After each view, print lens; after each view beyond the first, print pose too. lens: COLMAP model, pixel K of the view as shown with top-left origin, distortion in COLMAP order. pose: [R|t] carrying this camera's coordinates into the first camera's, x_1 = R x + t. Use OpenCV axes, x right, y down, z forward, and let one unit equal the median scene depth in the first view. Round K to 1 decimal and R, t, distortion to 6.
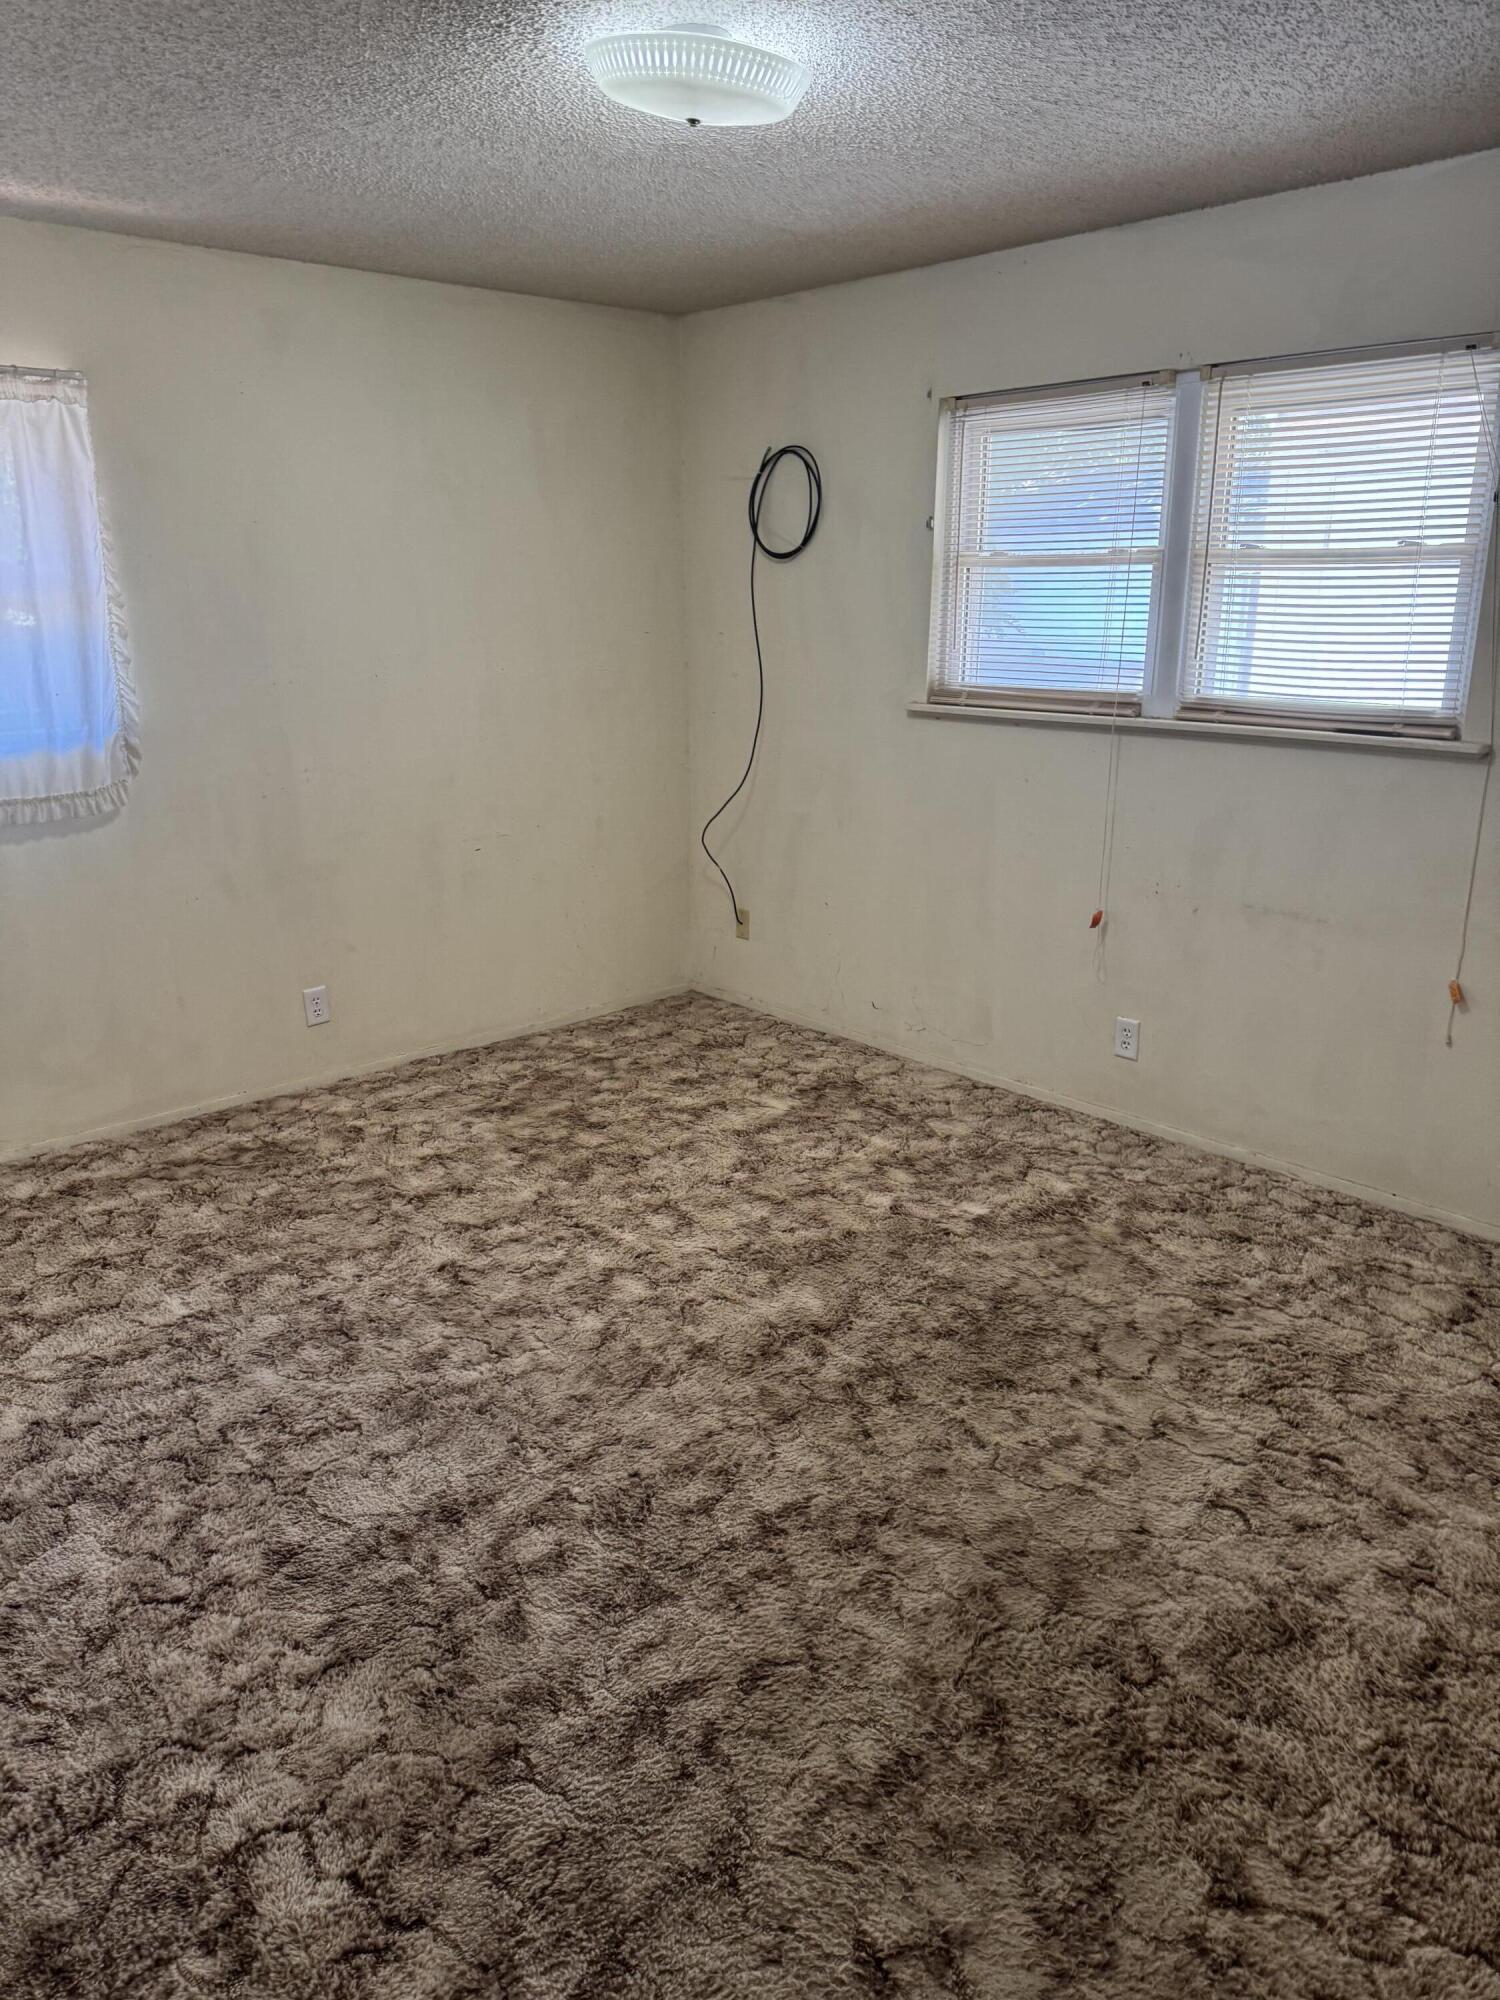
lens RADIAL K [[1425.4, 0, 742.9], [0, 1425.4, 997.7], [0, 0, 1]] dist [0.064952, -0.050915]
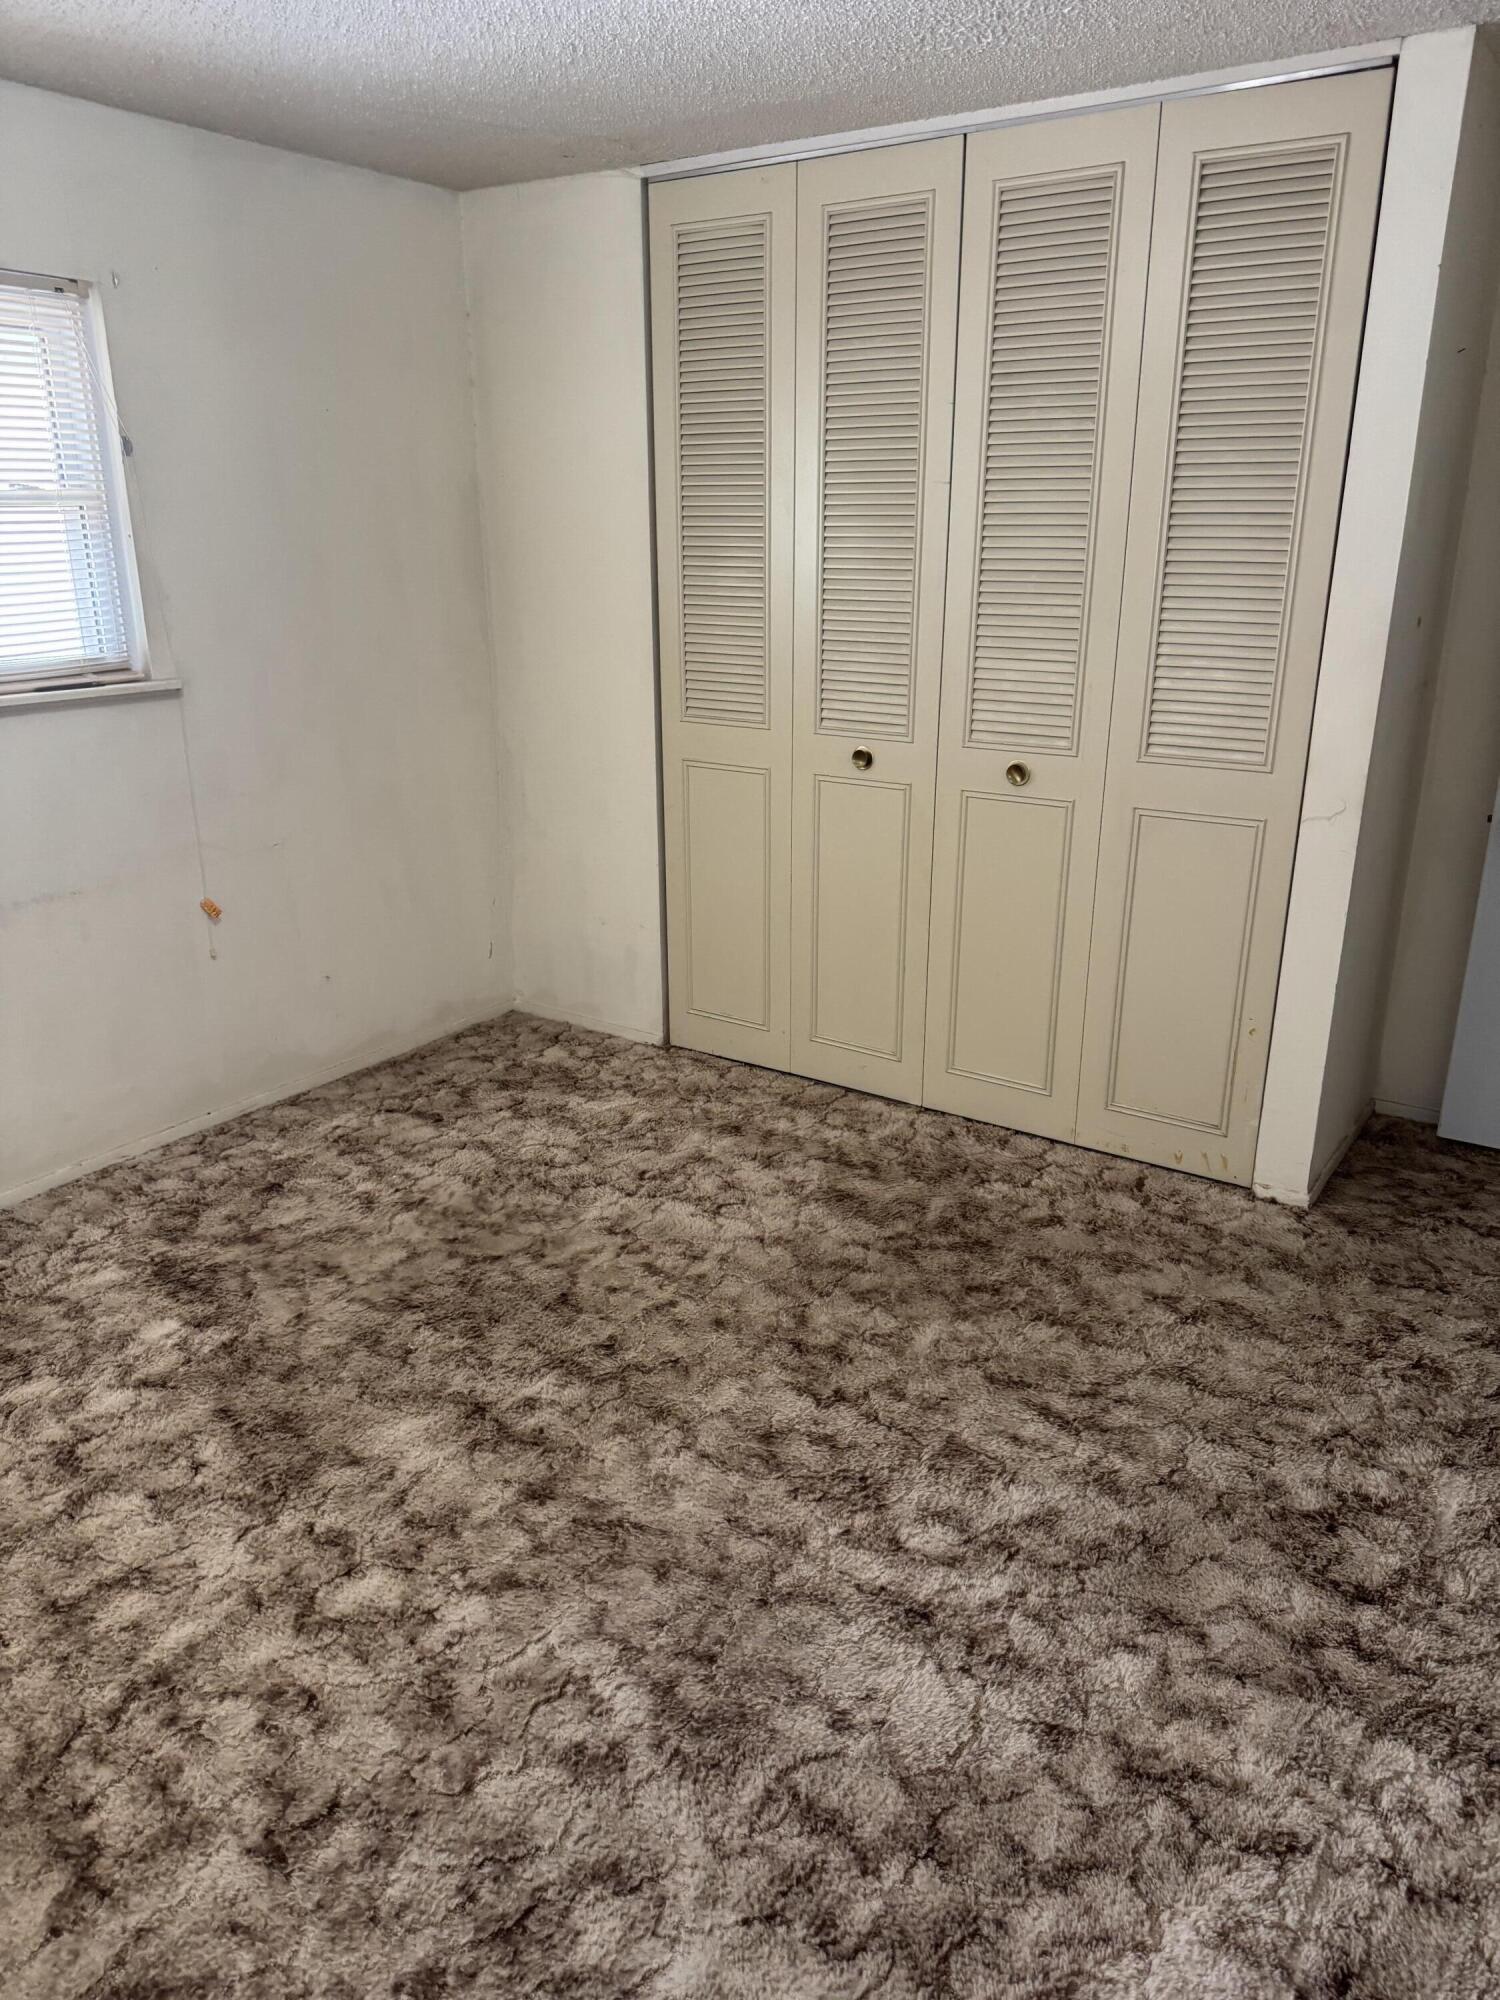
lens RADIAL K [[1425.4, 0, 743.5], [0, 1425.4, 1001.7], [0, 0, 1]] dist [0.064952, -0.050915]
pose [[-0.235263, -0.309997, 0.921169, -0.751491], [0.275528, 0.887619, 0.369075, -0.277972], [-0.932060, 0.340638, -0.123411, 0.937624]]
